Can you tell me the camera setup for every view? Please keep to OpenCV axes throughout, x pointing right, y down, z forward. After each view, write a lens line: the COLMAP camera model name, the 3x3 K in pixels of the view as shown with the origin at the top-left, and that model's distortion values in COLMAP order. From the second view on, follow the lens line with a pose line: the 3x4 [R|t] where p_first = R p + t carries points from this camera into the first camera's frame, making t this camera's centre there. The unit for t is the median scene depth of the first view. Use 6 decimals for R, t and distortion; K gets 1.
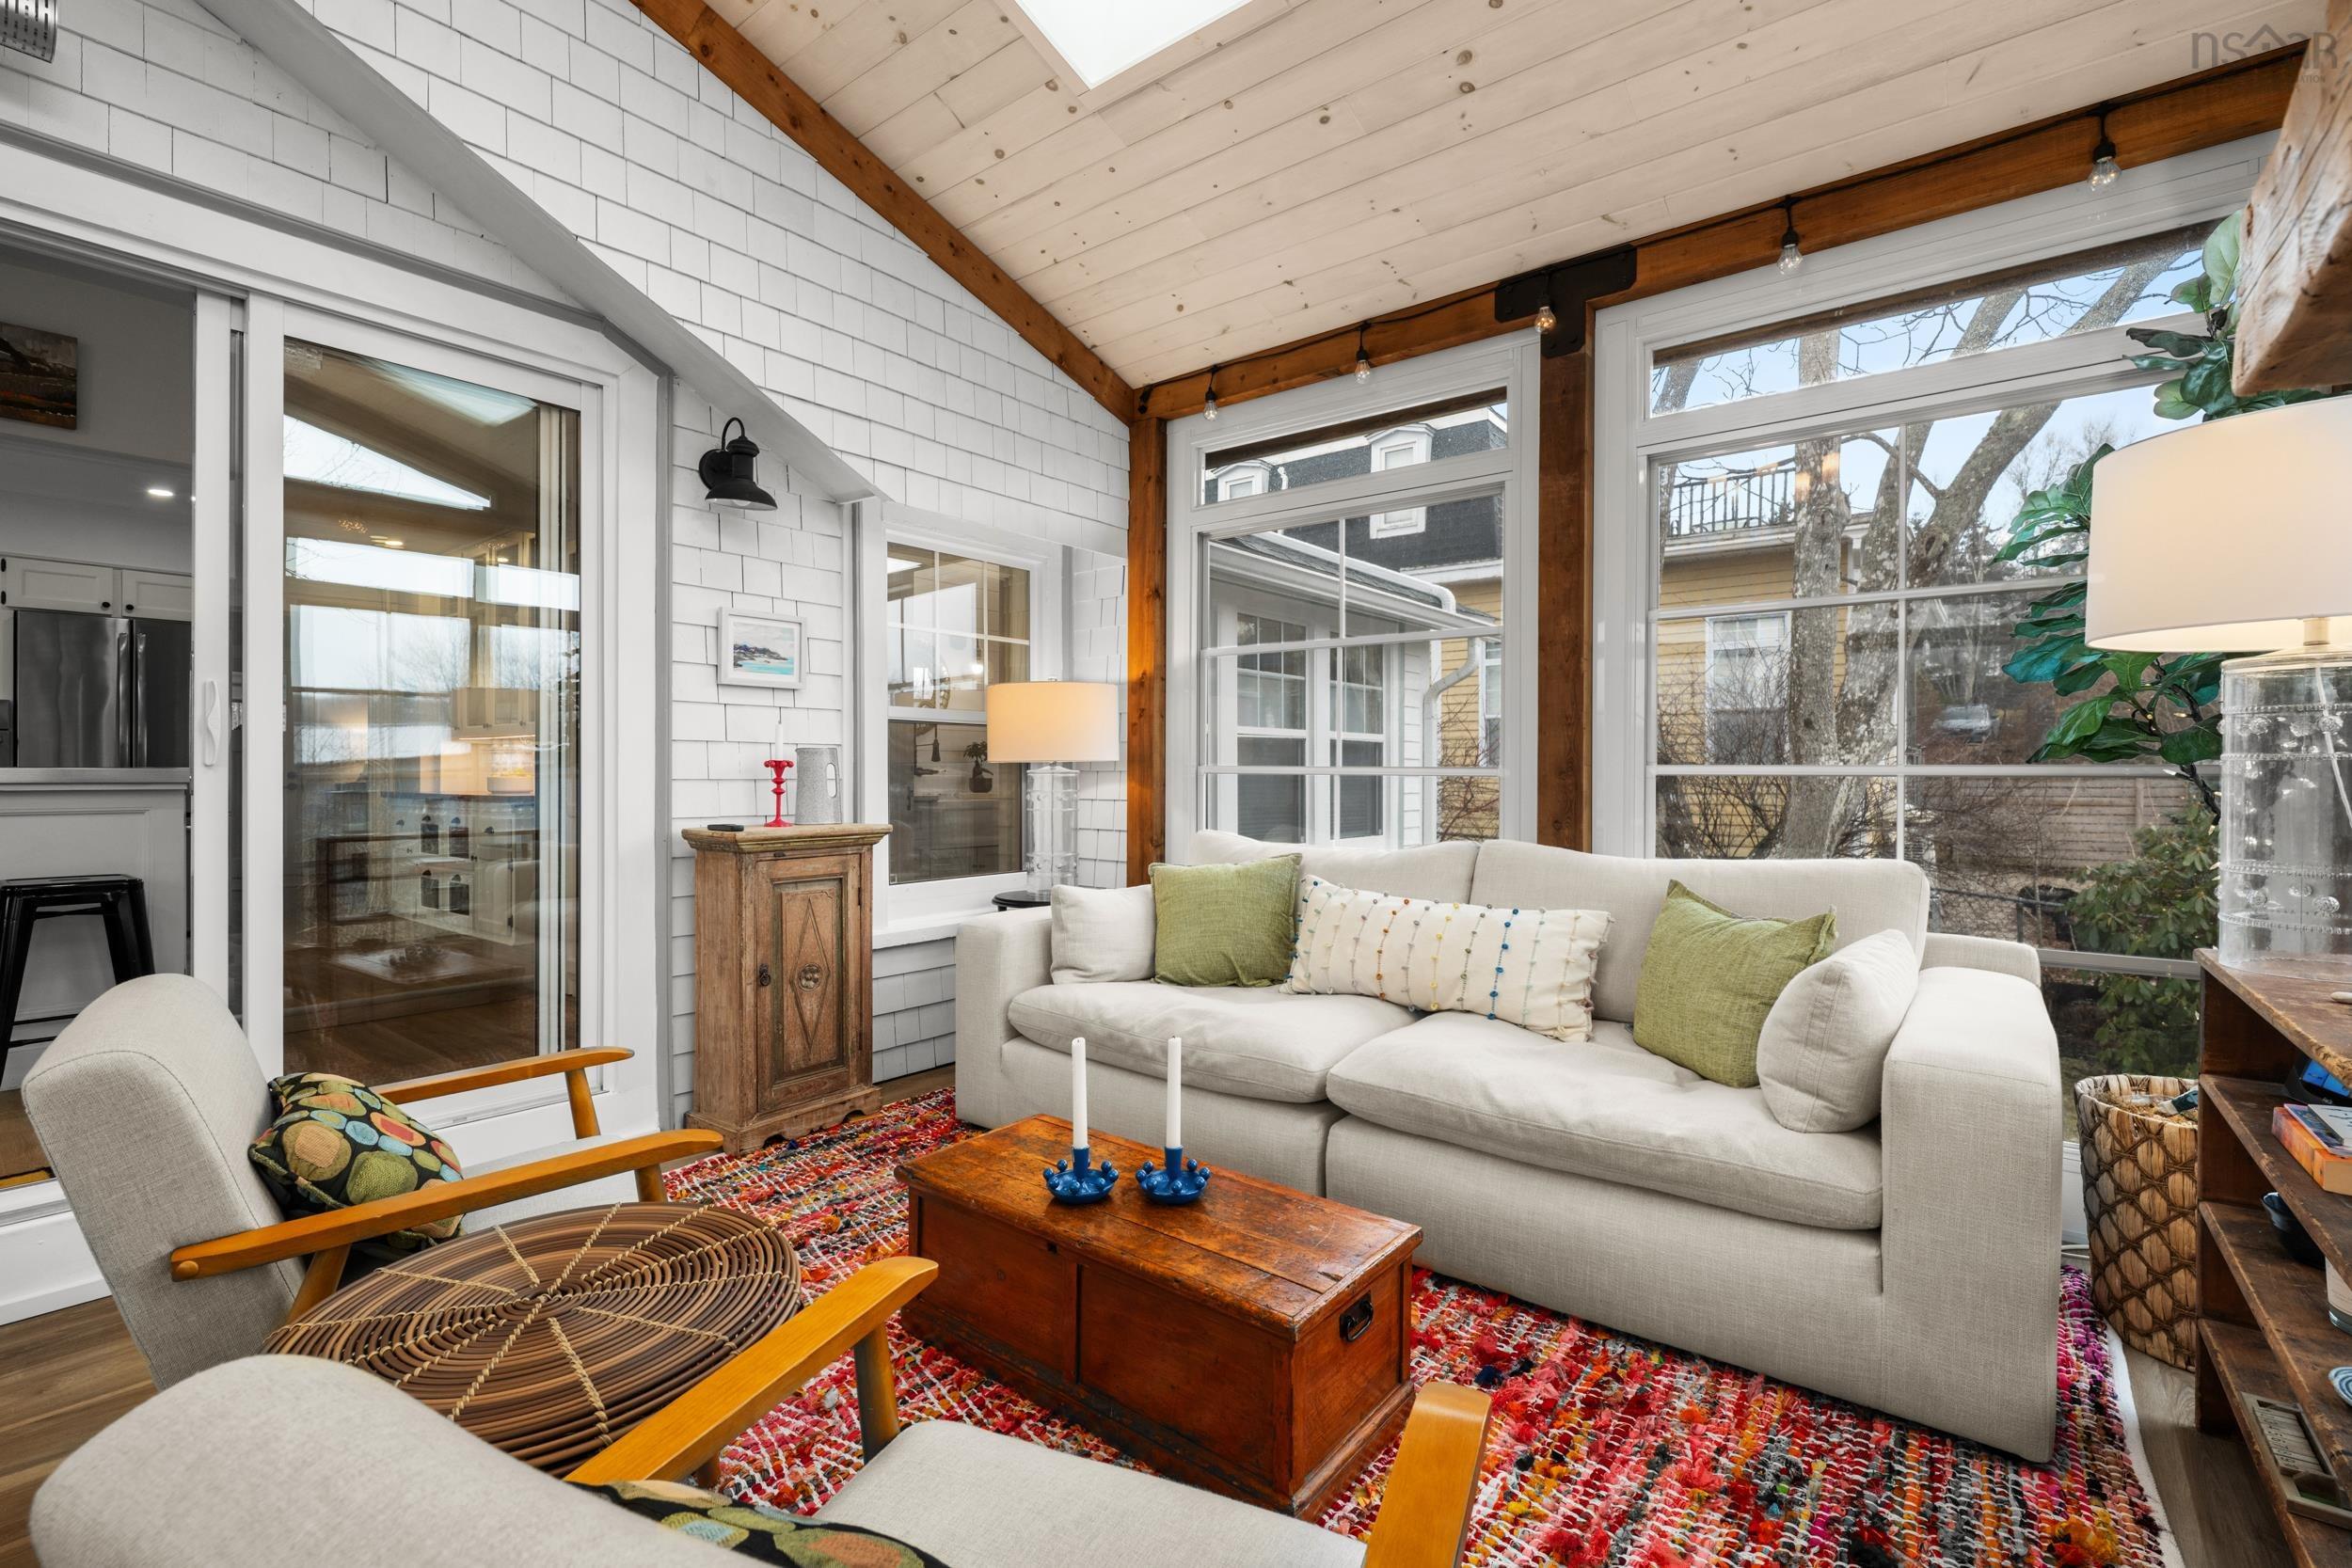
lens RADIAL K [[1044.5, 0, 1178.6], [0, 1044.5, 776.4], [0, 0, 1]] dist [-0.001716, 0.000041]
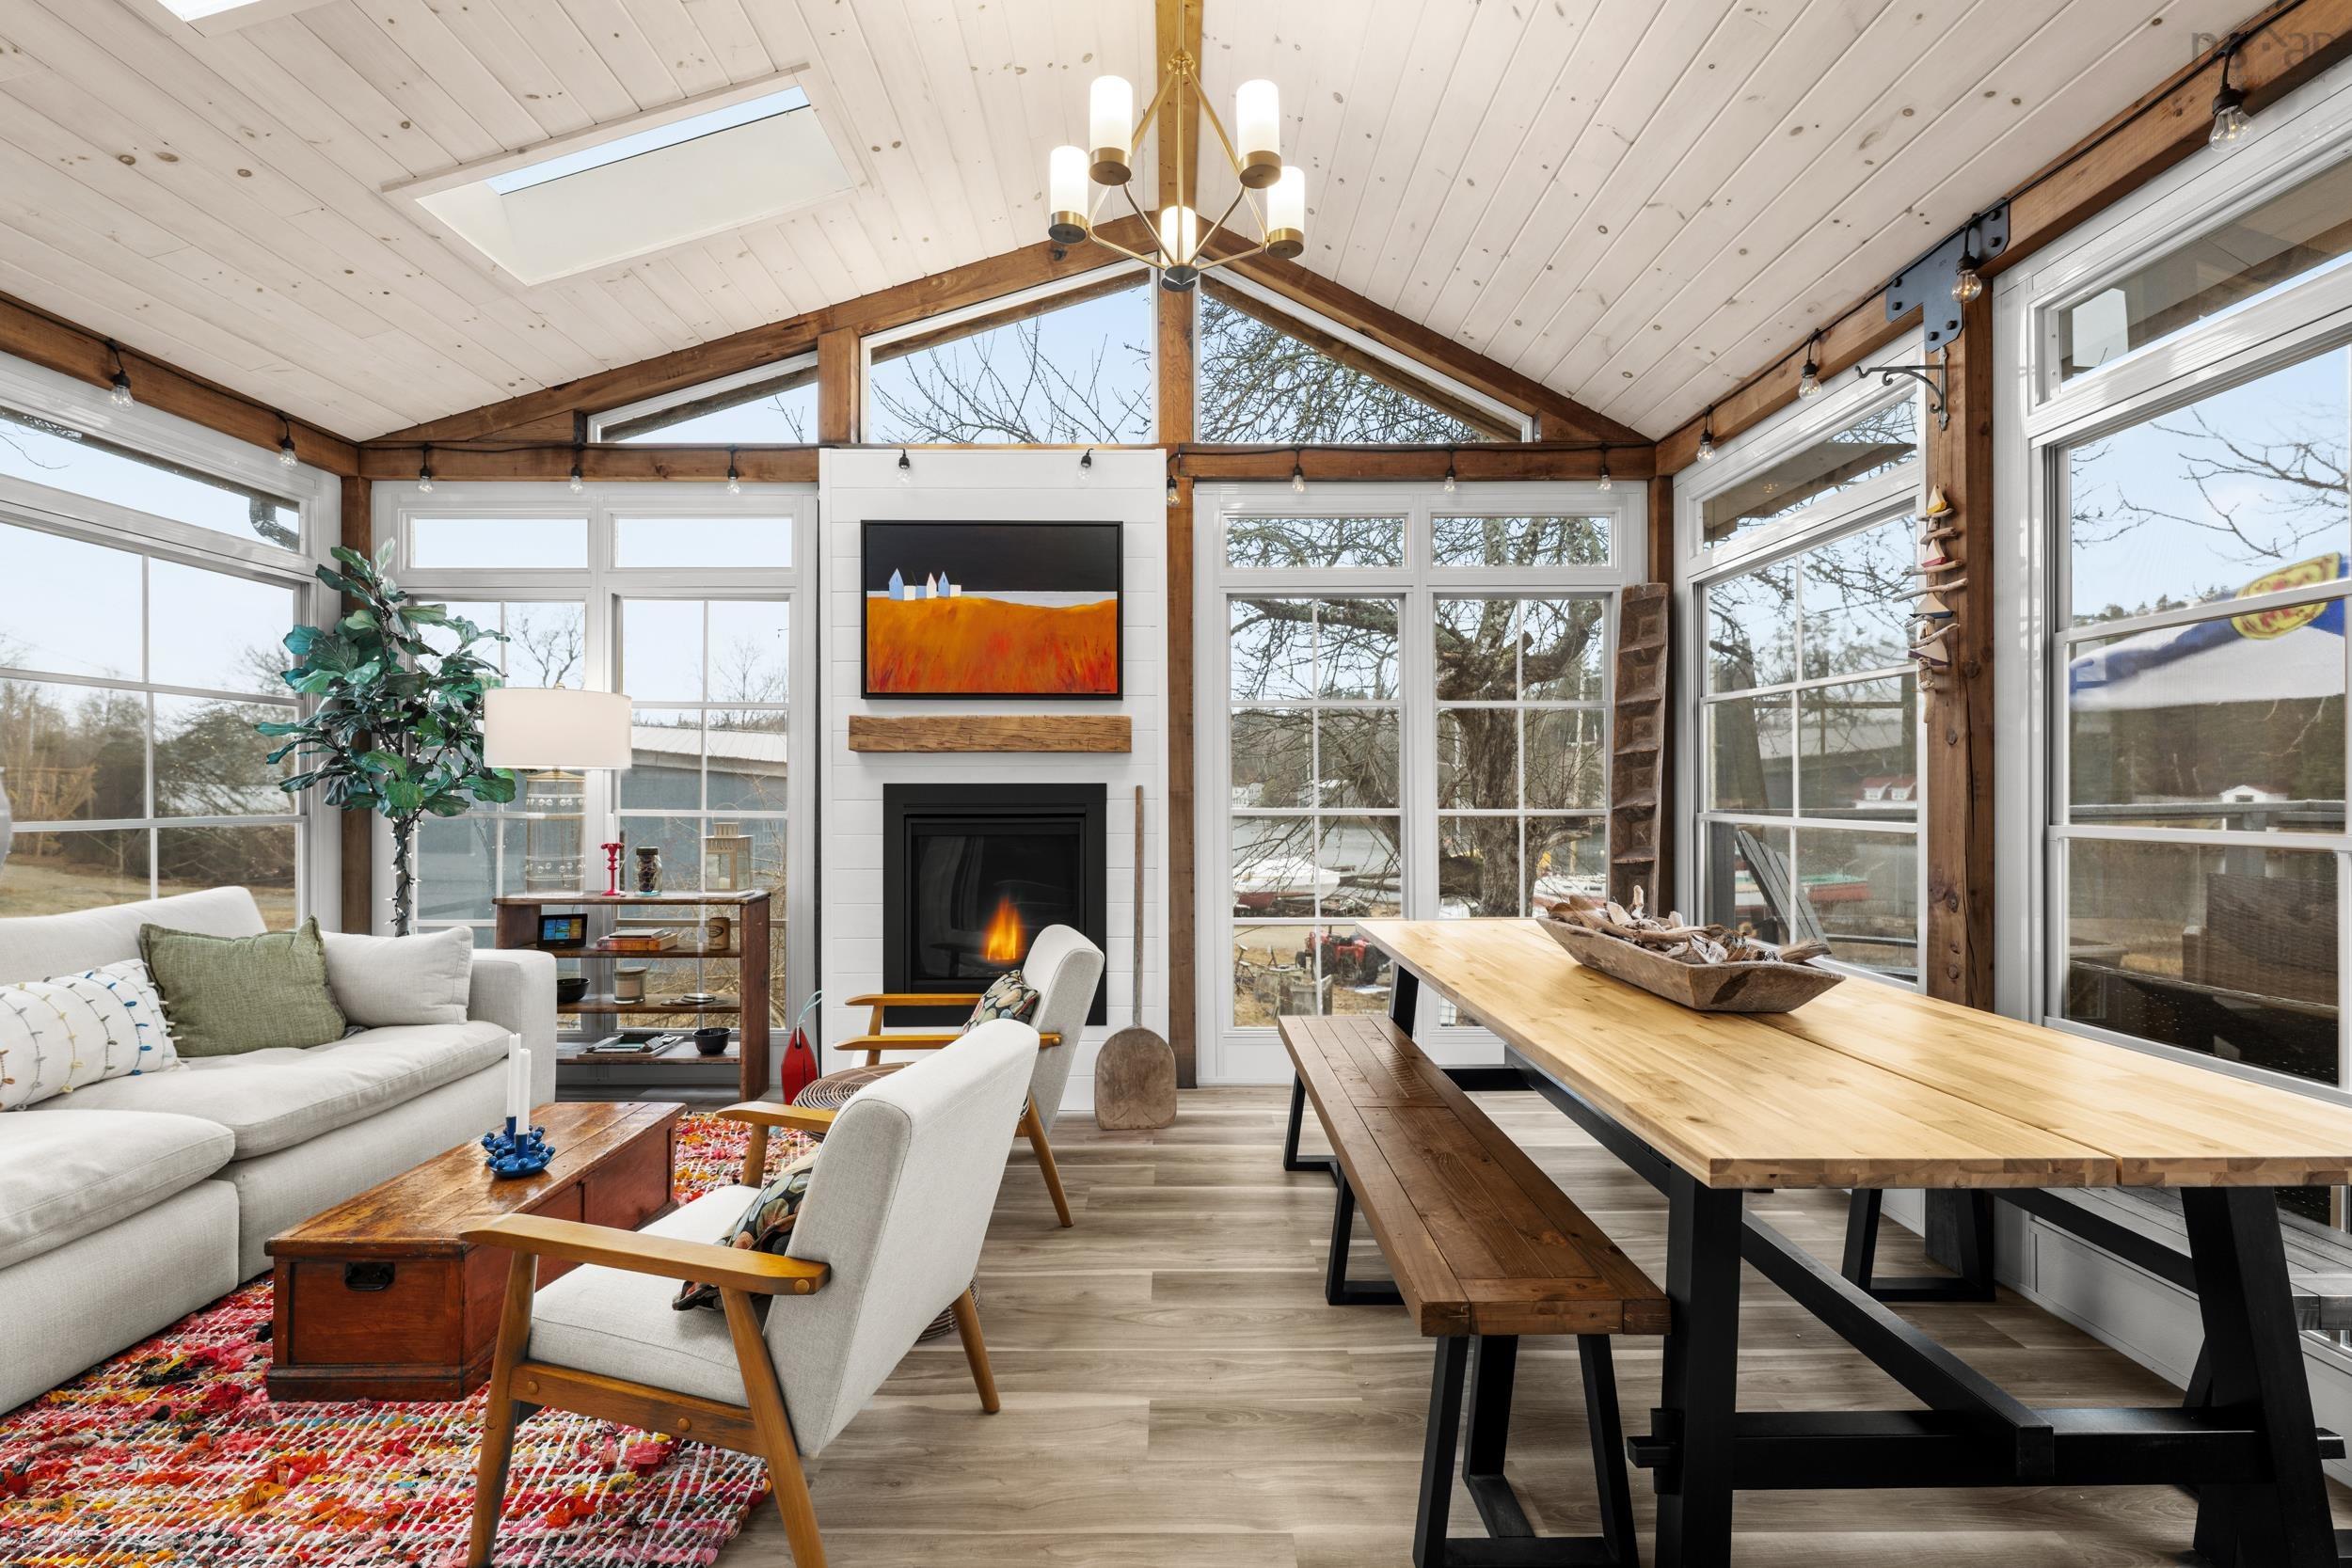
lens RADIAL K [[1046.7, 0, 1177.9], [0, 1046.7, 788.5], [0, 0, 1]] dist [-0.000054, 0.000114]
pose [[-0.624422, -0.002454, 0.781084, -0.988020], [0.001281, 0.999990, 0.004166, -0.046400], [-0.781087, 0.003603, -0.624412, 0.720889]]
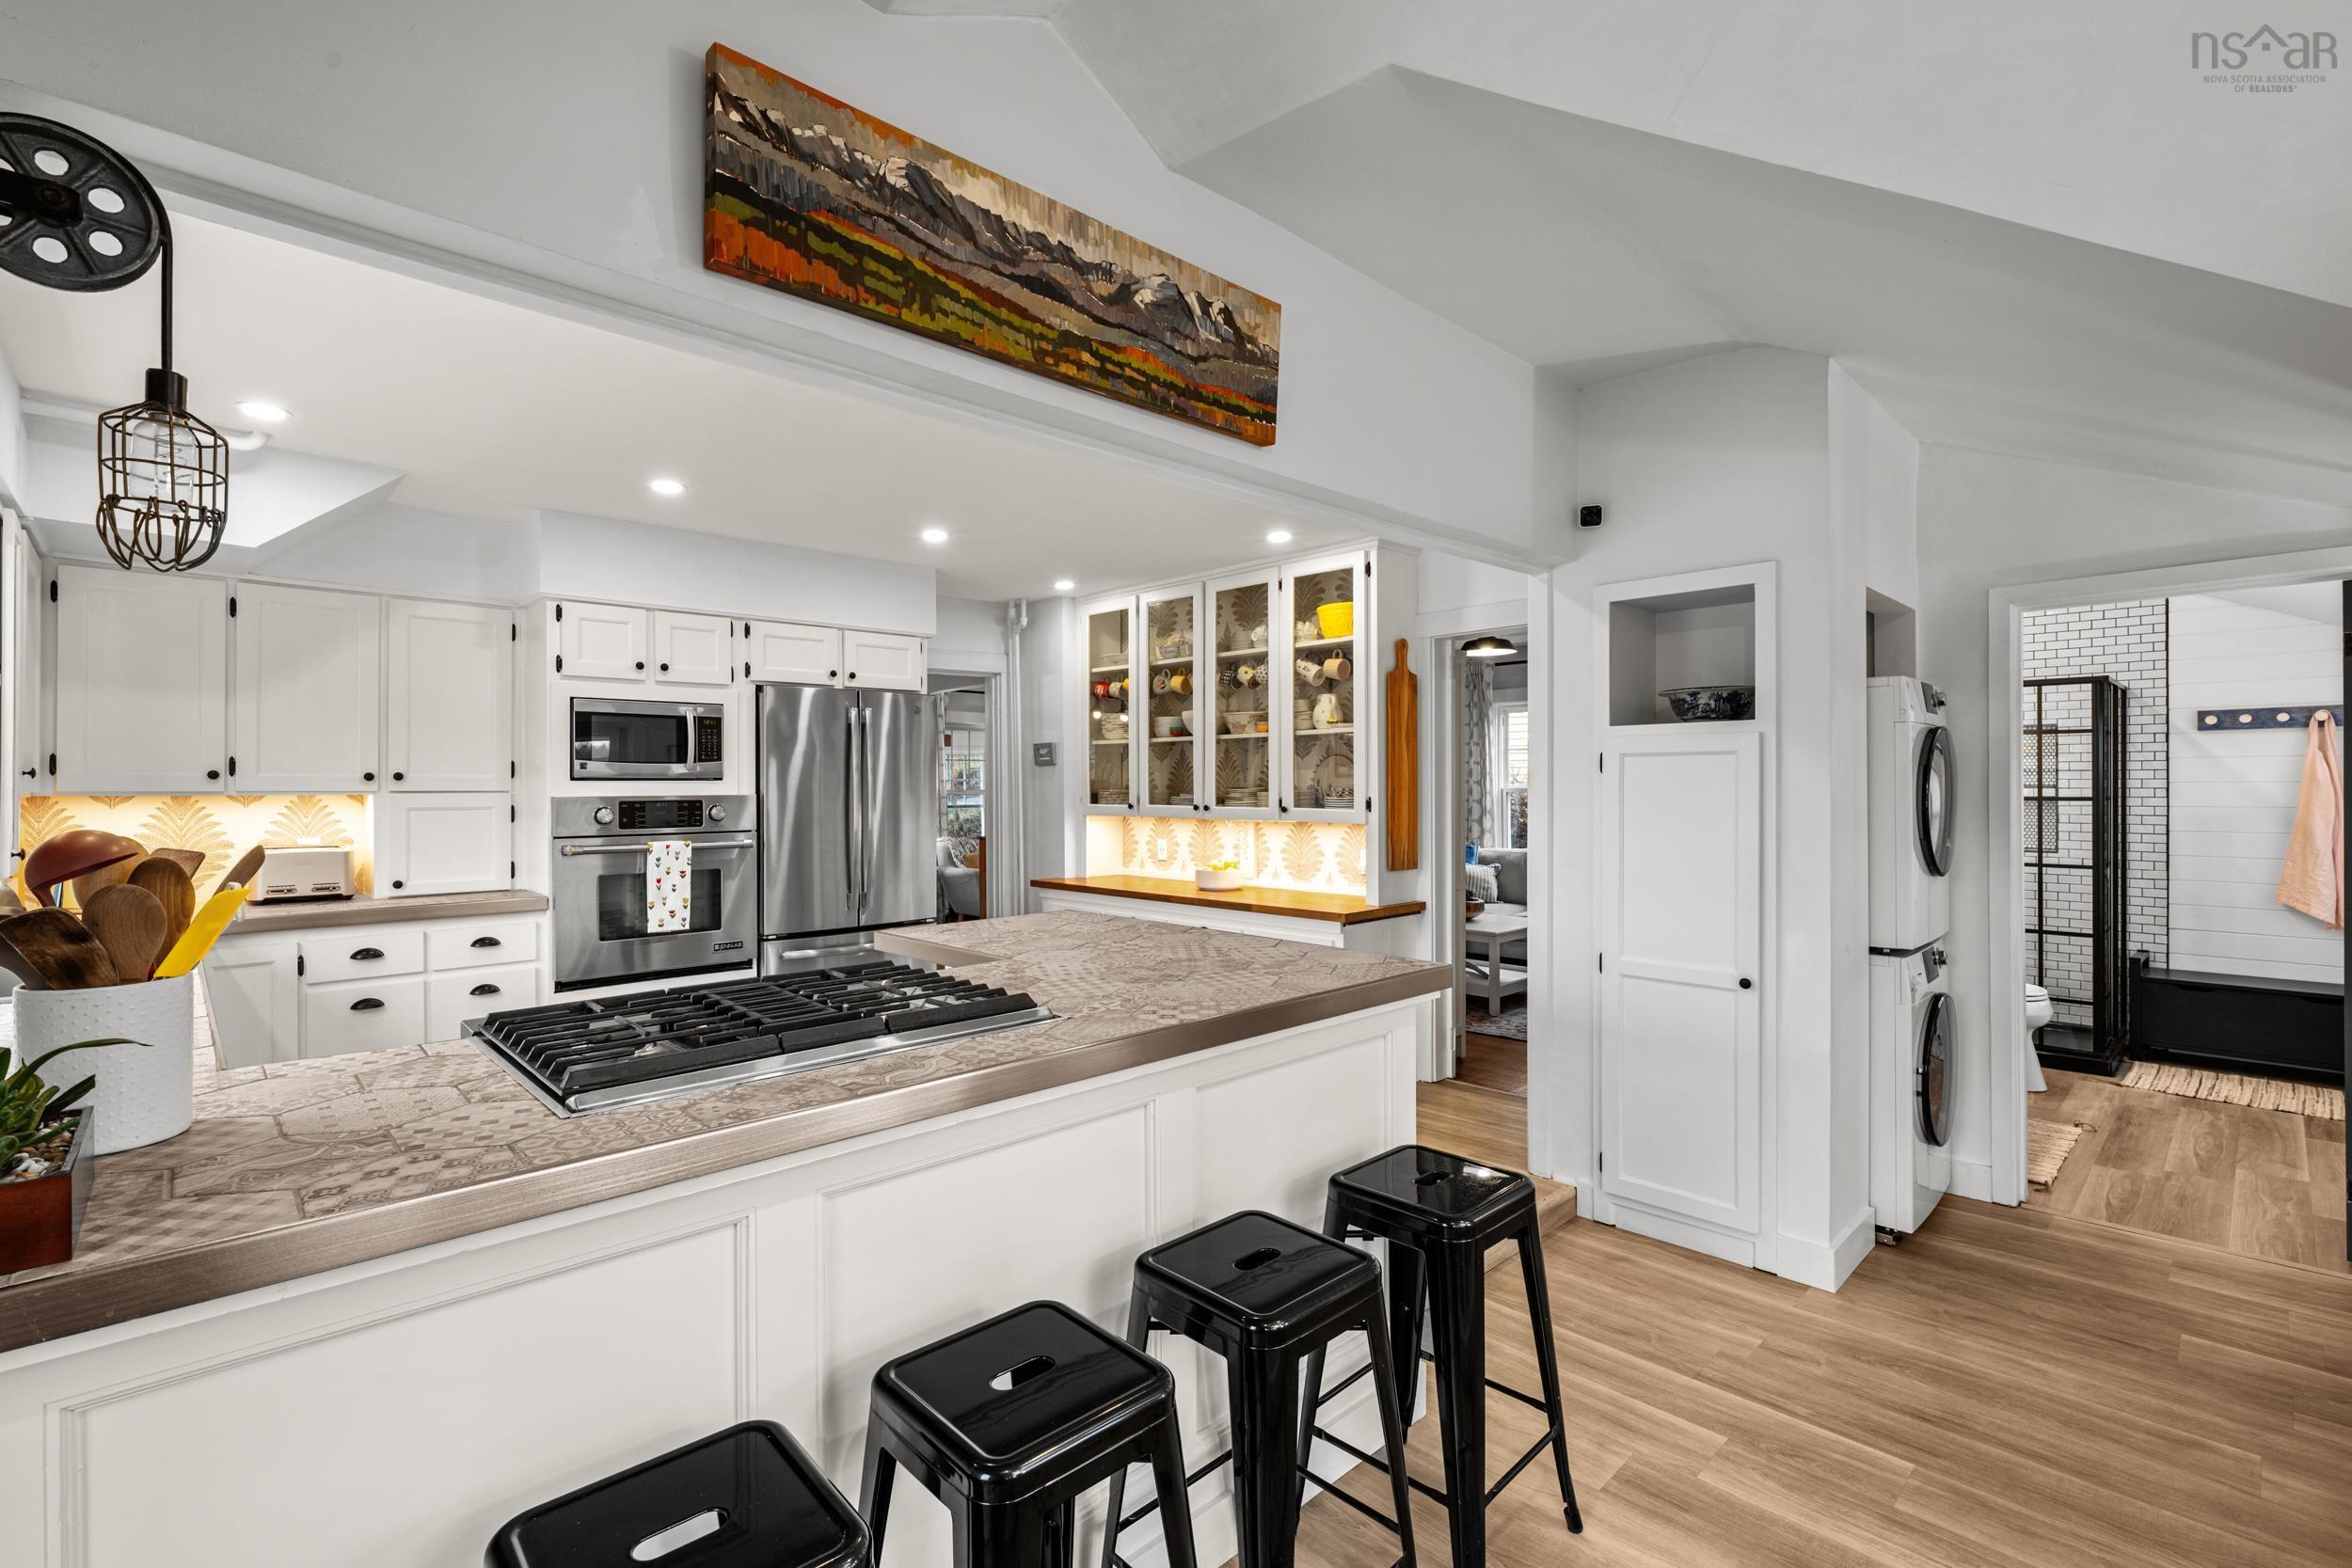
lens RADIAL K [[1048.8, 0, 1177.8], [0, 1048.8, 781.2], [0, 0, 1]] dist [-0.002127, -0.000305]
pose [[0.991047, -0.006600, -0.133351, -1.225472], [0.006352, 0.999977, -0.002290, -0.143340], [0.133363, 0.001422, 0.991066, 0.404223]]
